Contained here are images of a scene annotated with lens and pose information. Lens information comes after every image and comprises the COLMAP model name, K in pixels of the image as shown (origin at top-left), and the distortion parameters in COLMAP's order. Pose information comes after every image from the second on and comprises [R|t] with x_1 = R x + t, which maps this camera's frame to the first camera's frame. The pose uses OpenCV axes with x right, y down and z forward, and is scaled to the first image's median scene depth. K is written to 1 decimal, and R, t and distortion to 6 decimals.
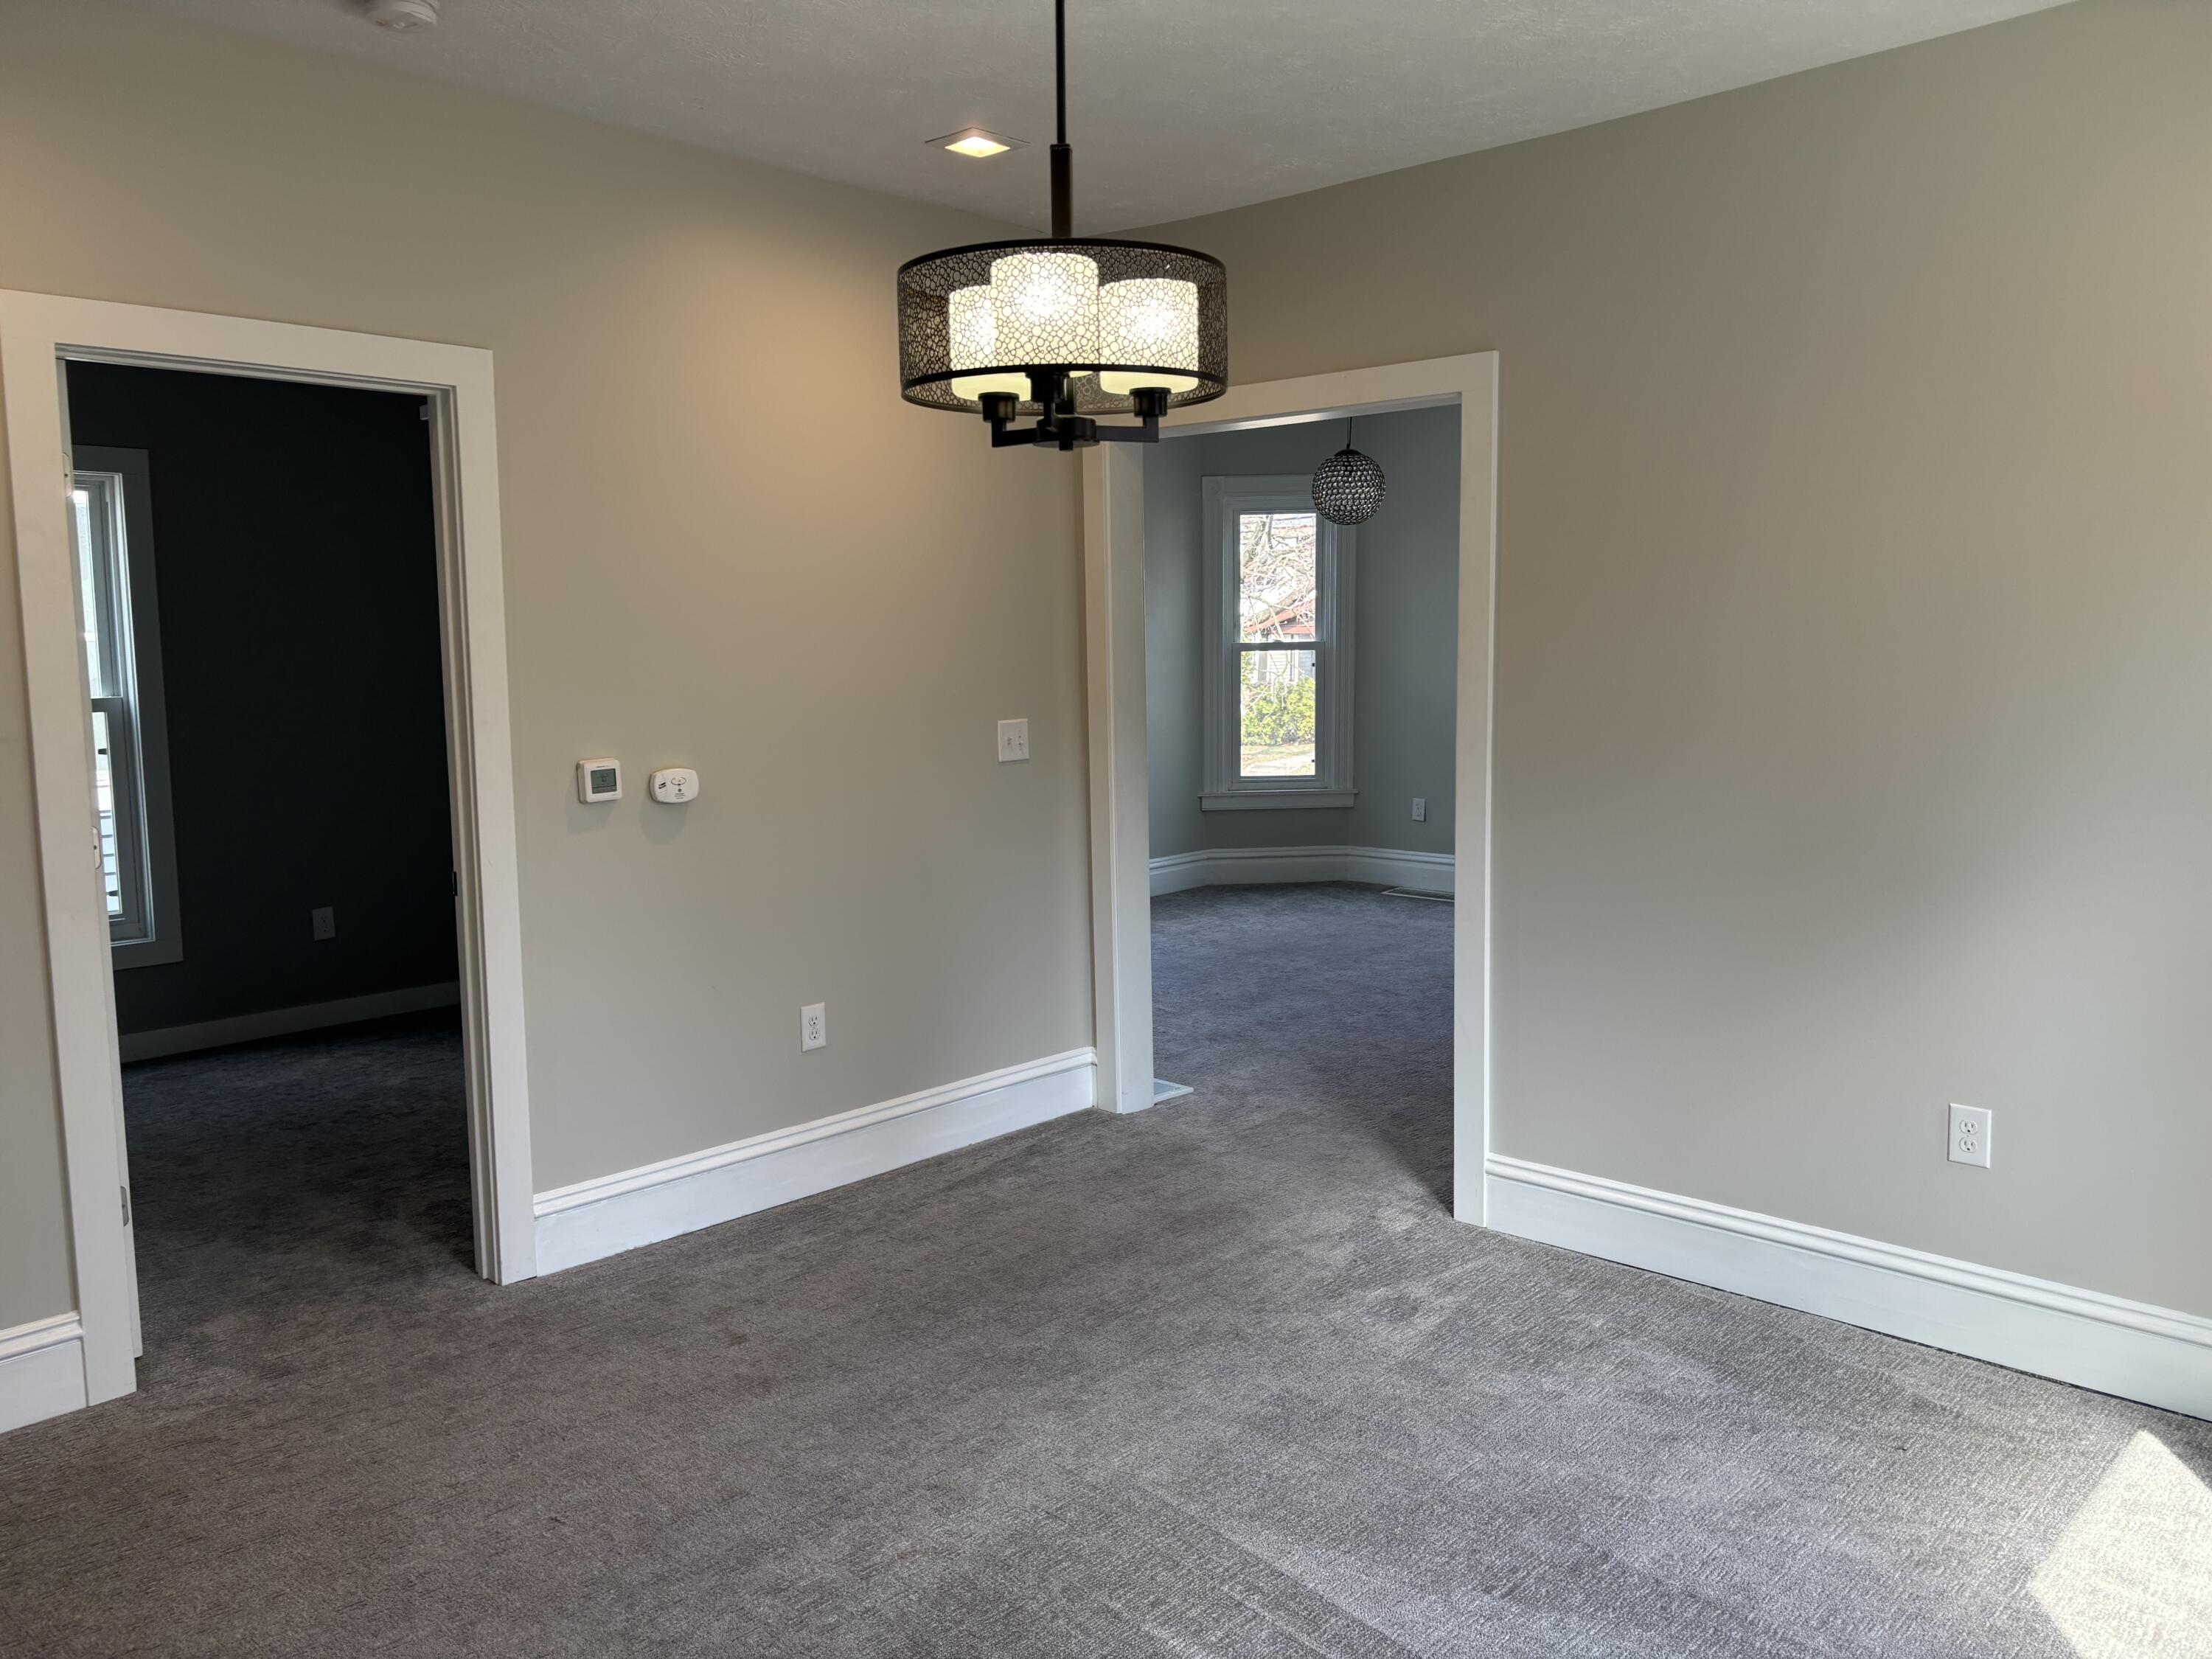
lens RADIAL K [[1668.0, 0, 1106.0], [0, 1668.0, 829.5], [0, 0, 1]] dist [0.000476, -0.001087]
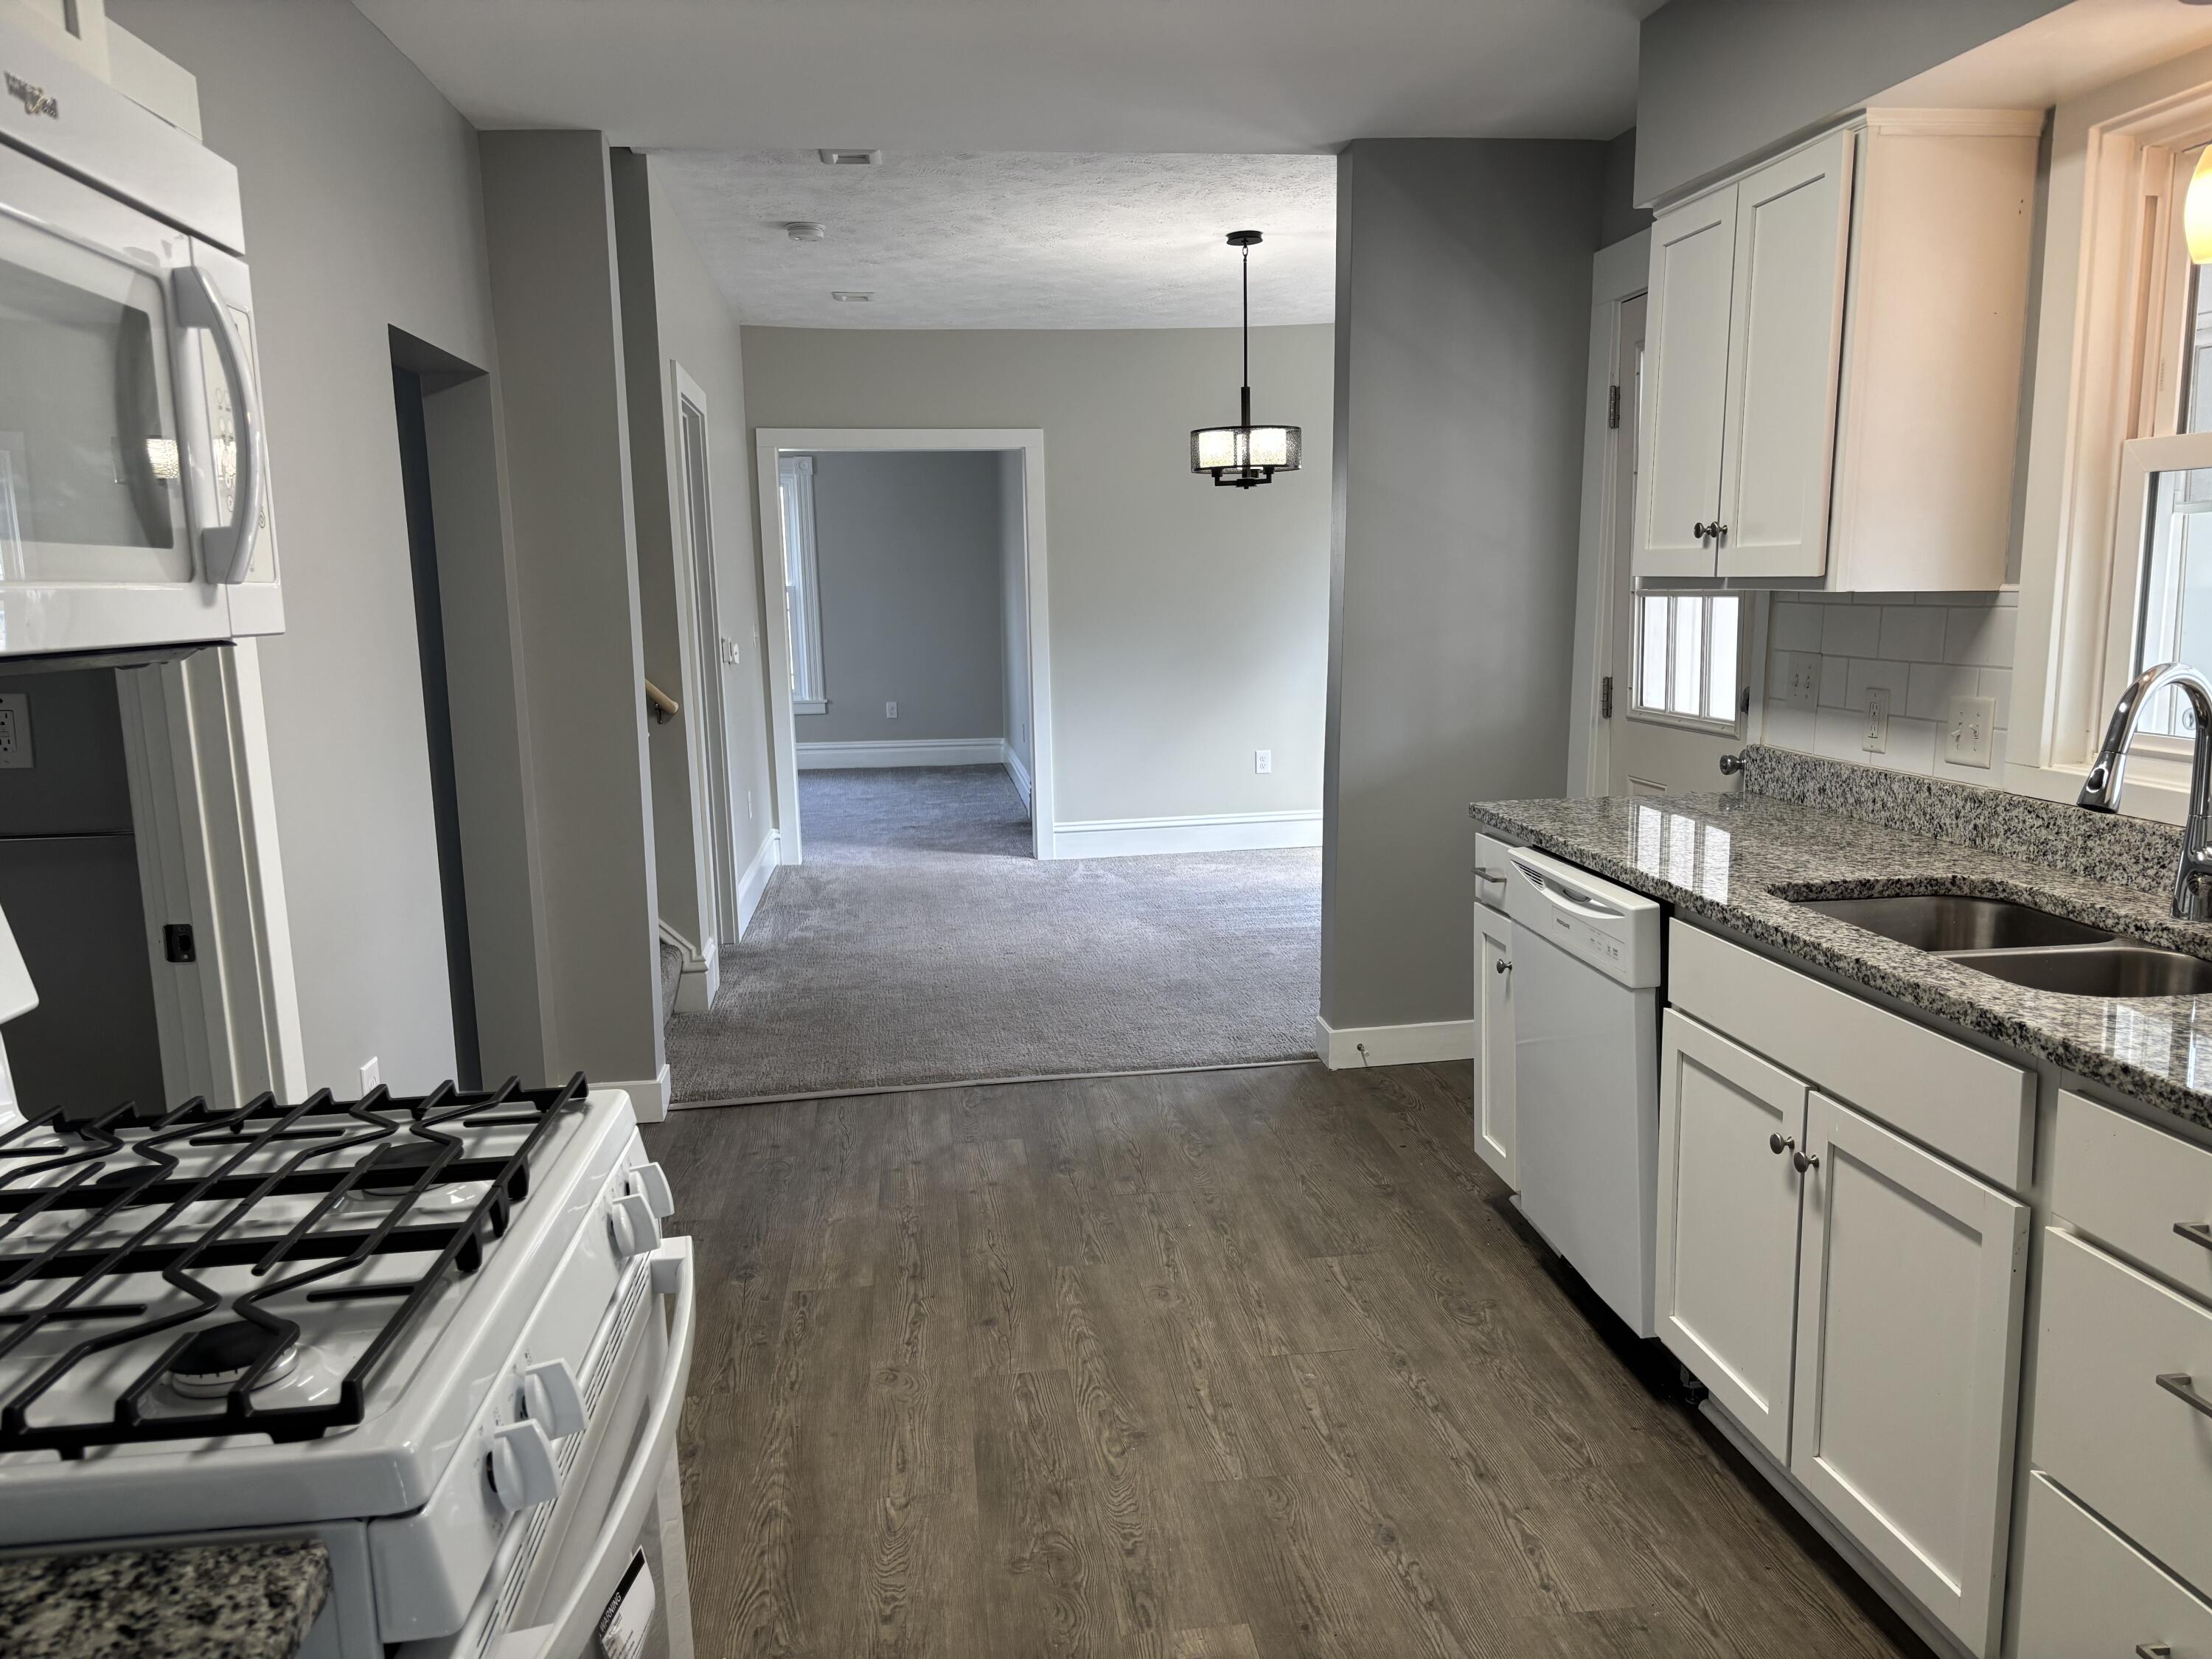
lens RADIAL K [[1668.0, 0, 1106.0], [0, 1668.0, 829.5], [0, 0, 1]] dist [0.000476, -0.001087]
pose [[0.650840, -0.118166, 0.749962, -2.166560], [0.112182, 0.991938, 0.058937, 0.151894], [-0.750881, 0.045774, 0.658850, -0.655811]]
